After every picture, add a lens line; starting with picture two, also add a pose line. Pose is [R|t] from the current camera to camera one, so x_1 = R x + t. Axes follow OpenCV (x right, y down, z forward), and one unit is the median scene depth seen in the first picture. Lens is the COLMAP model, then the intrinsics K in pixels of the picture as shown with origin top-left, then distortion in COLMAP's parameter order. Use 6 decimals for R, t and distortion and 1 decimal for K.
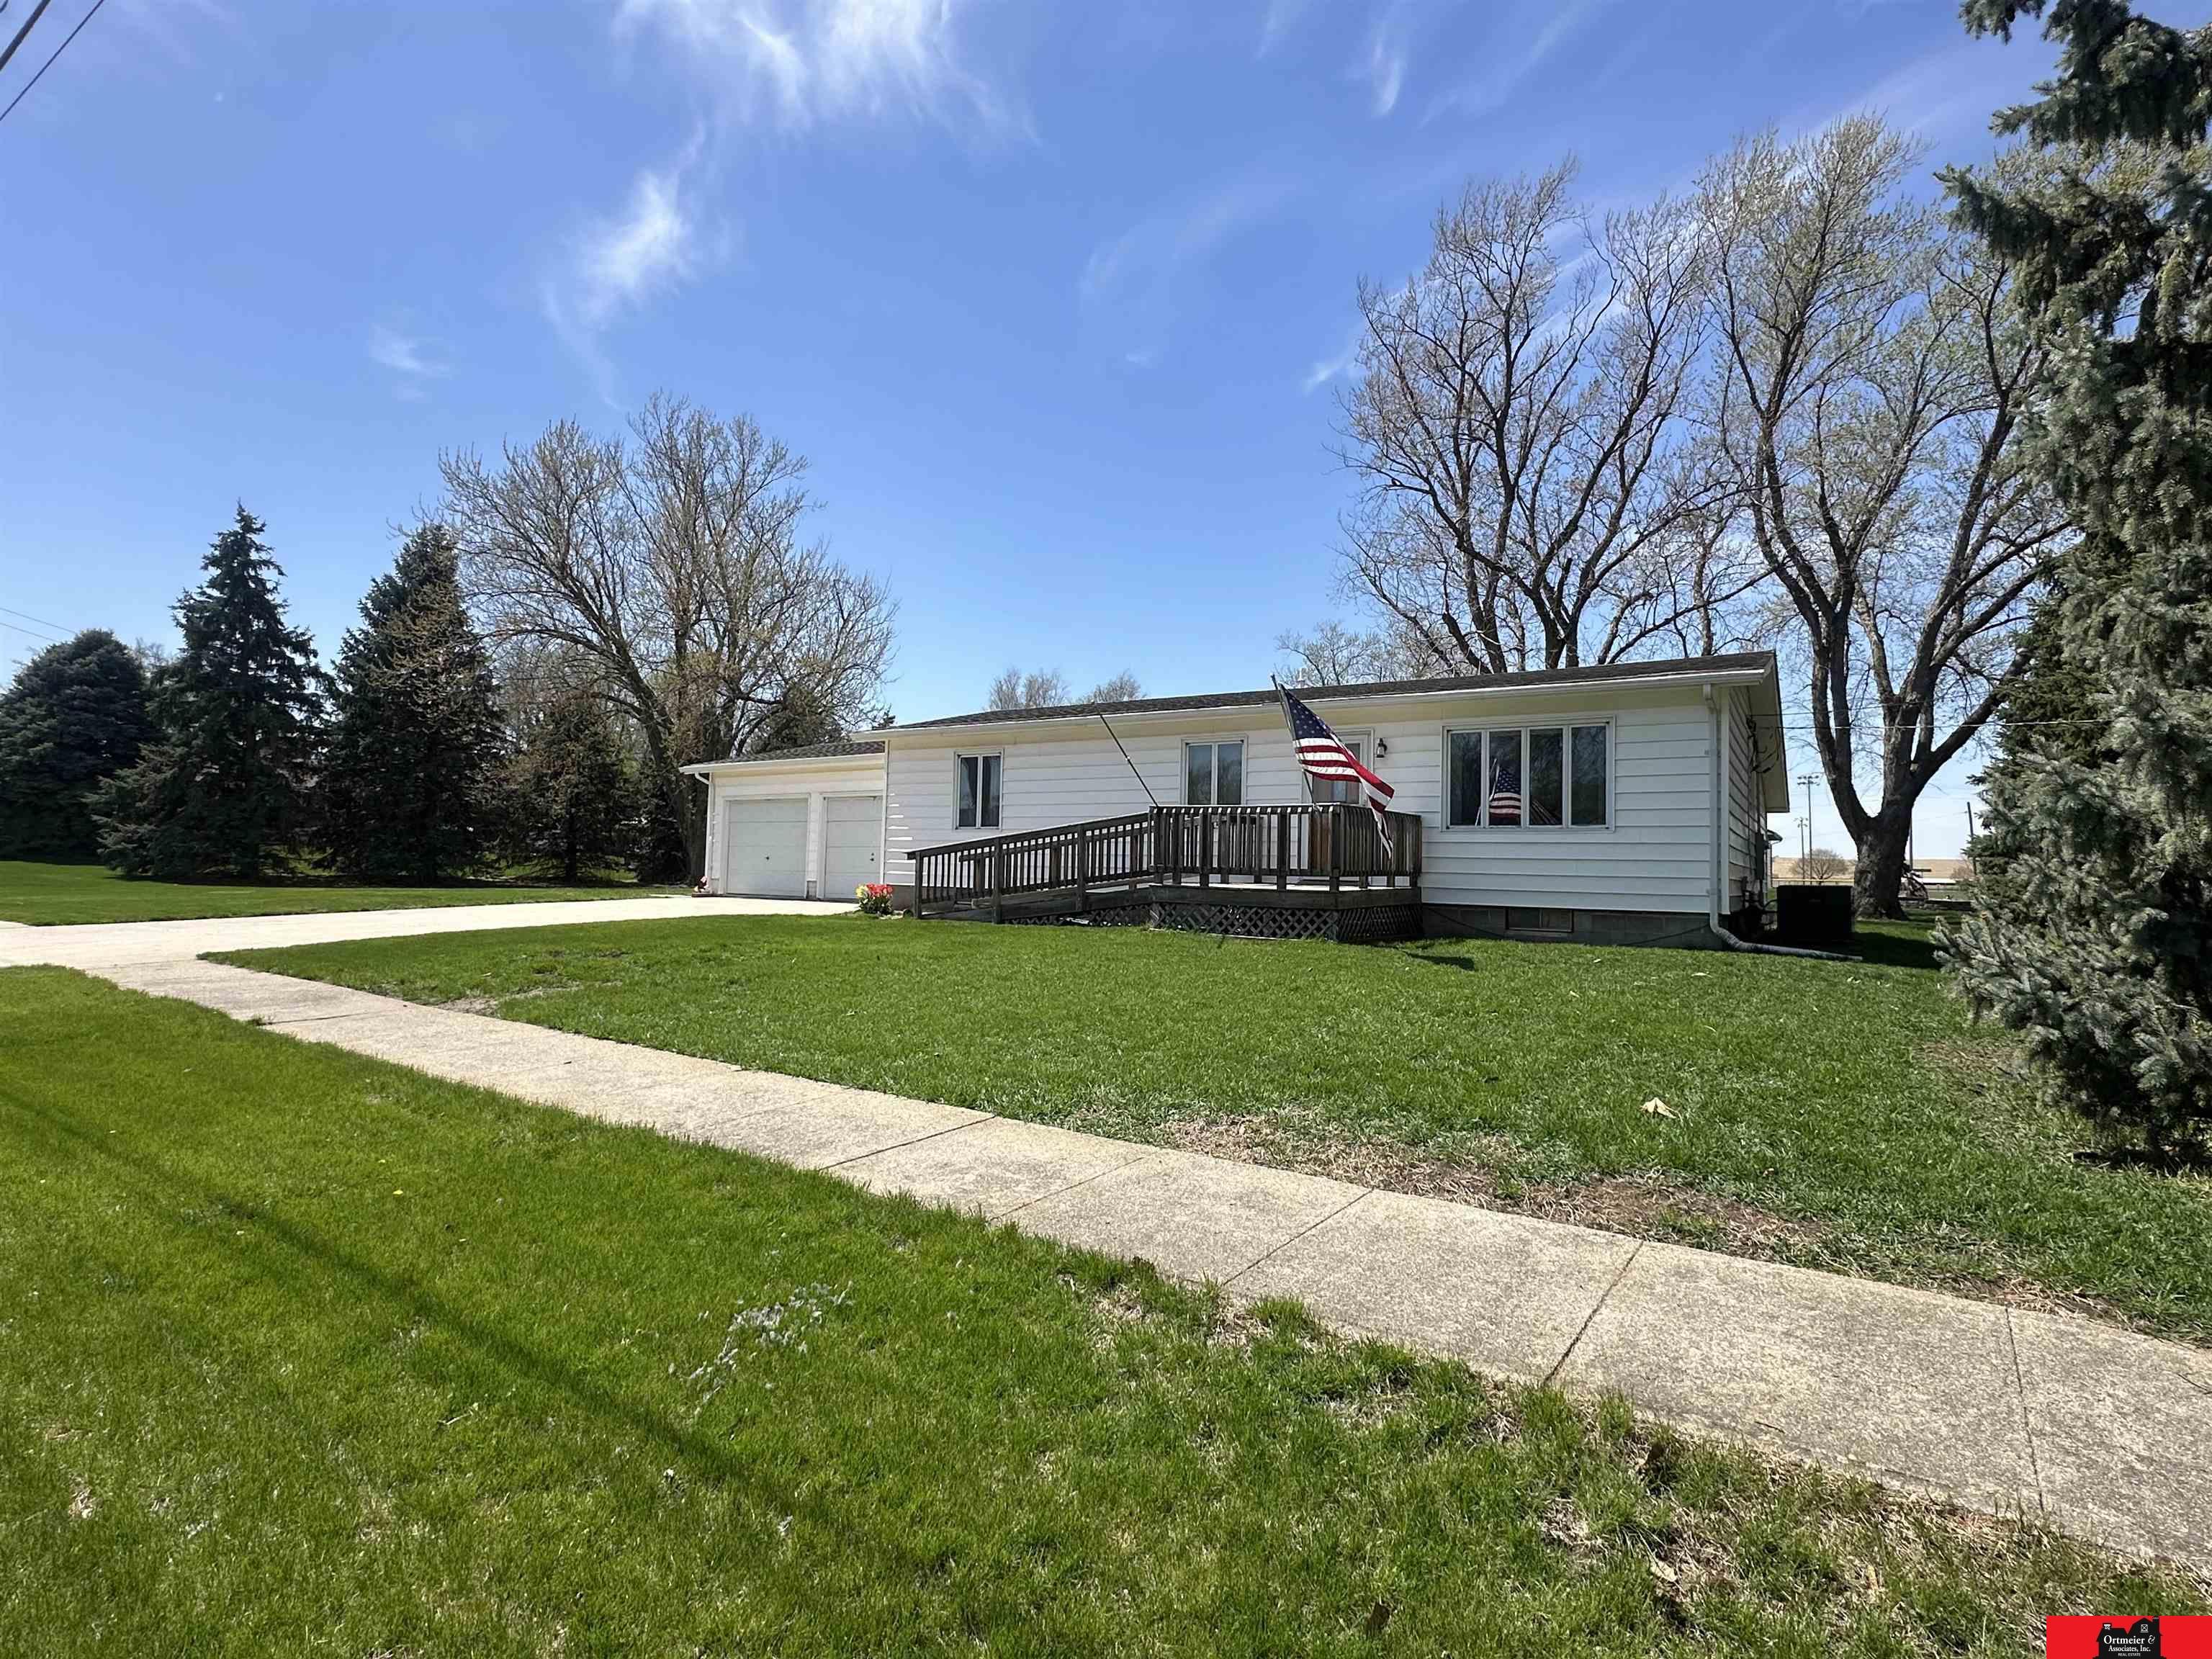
lens RADIAL K [[1083.2, 0, 1096.3], [0, 1083.2, 830.5], [0, 0, 1]] dist [-0.013515, 0.000095]
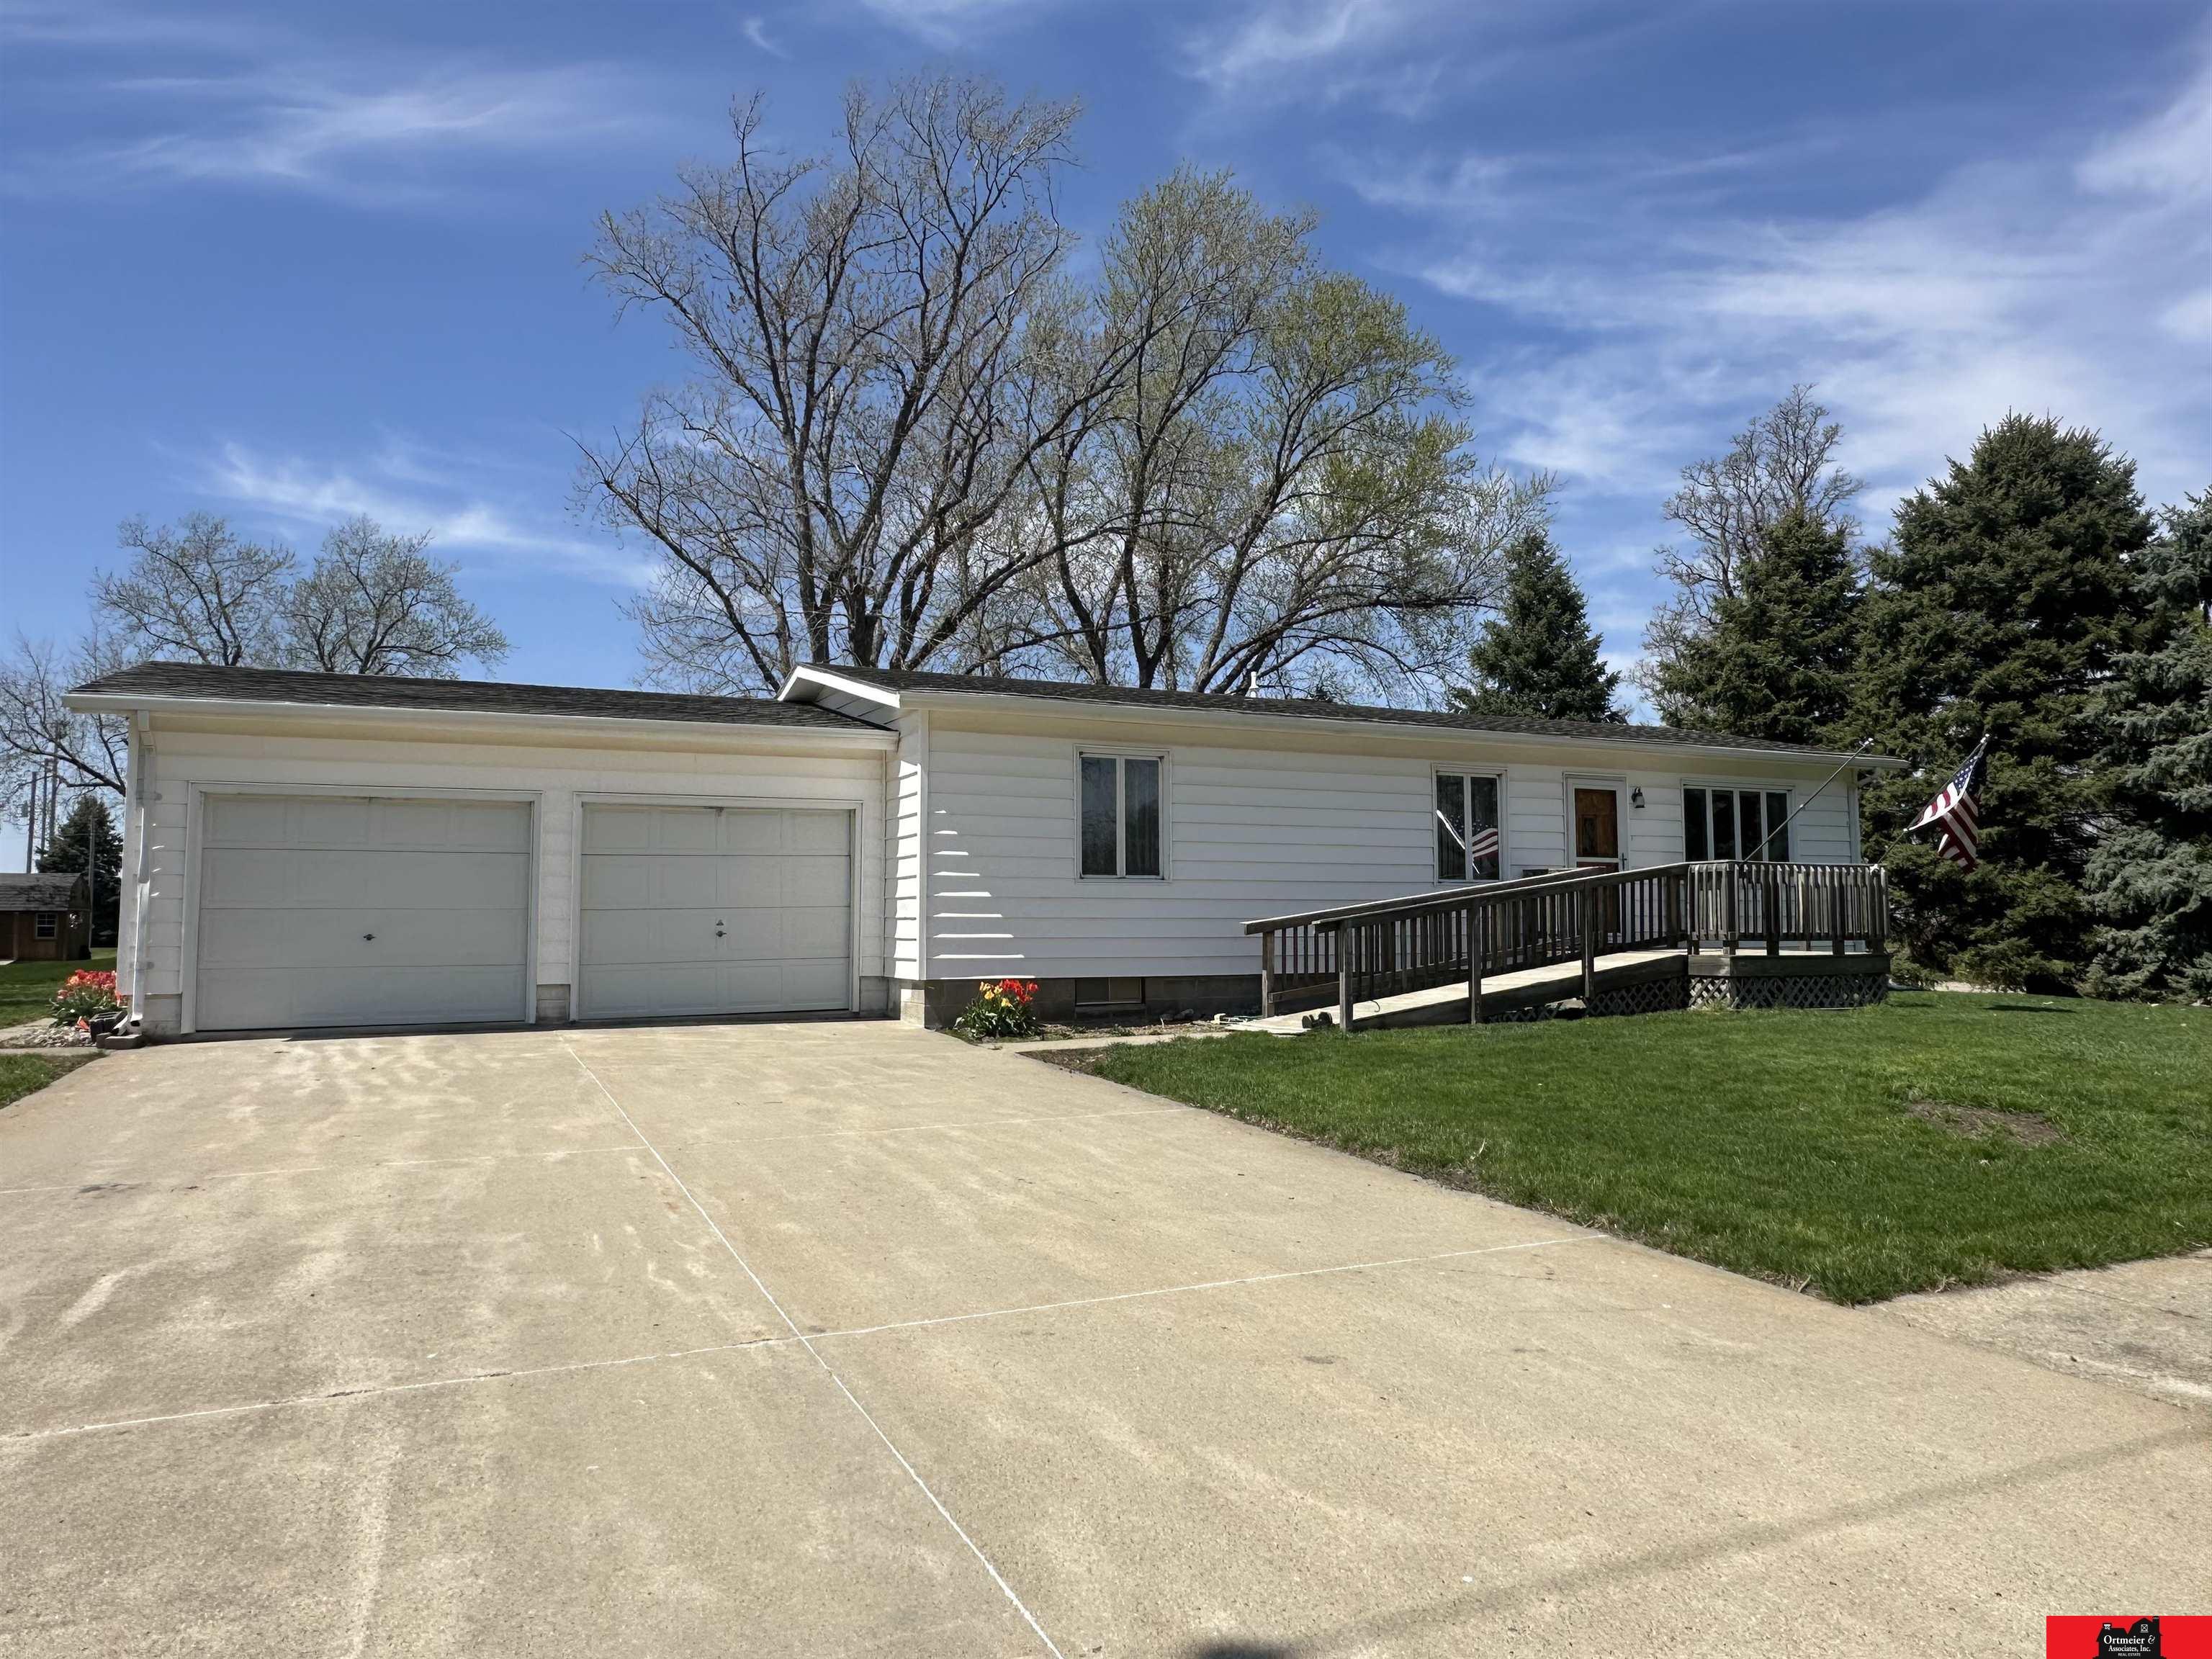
lens RADIAL K [[1458.8, 0, 1090.5], [0, 1458.8, 828.7], [0, 0, 1]] dist [-0.041041, 0.004110]
pose [[0.520150, 0.033670, 0.853411, -0.944635], [-0.015543, 0.999430, -0.029957, -0.005500], [-0.853934, 0.002318, 0.520377, 0.697641]]
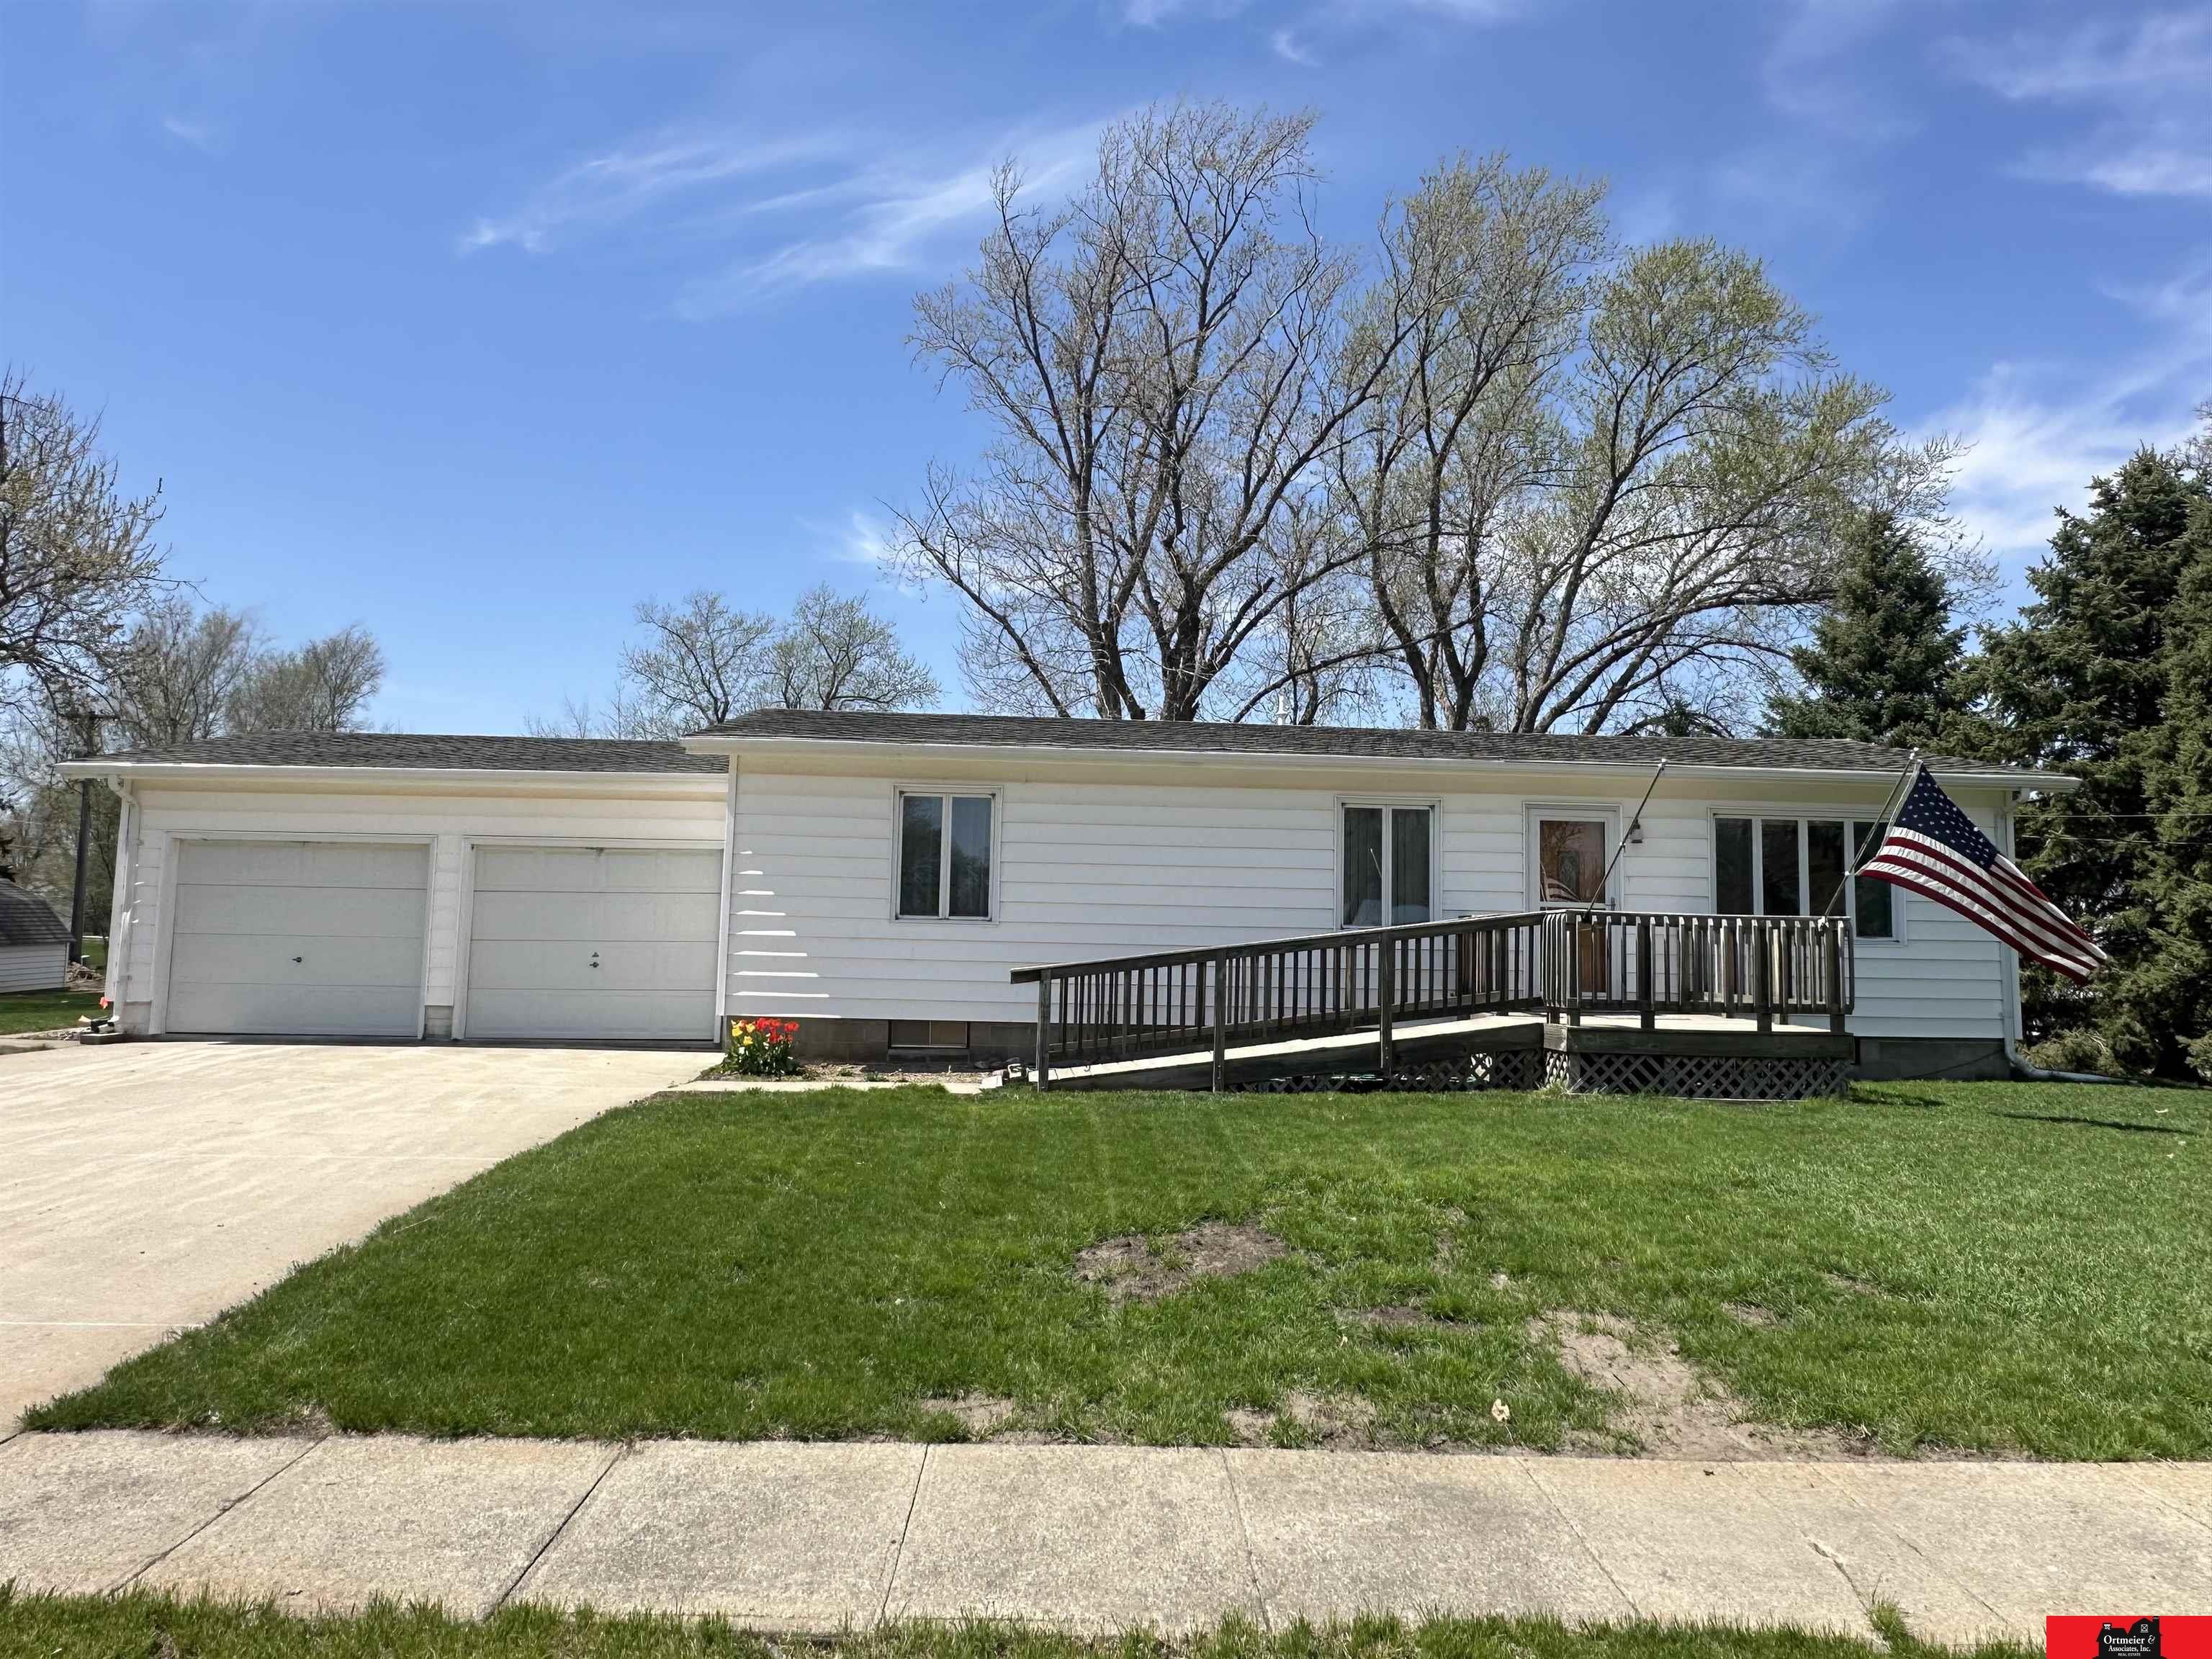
lens RADIAL K [[1458.8, 0, 1090.7], [0, 1458.8, 823.0], [0, 0, 1]] dist [-0.041041, 0.004110]
pose [[0.805593, 0.046389, 0.590650, -0.600777], [-0.024918, 0.998701, -0.044451, -0.024460], [-0.591945, 0.021092, 0.805703, 0.370662]]
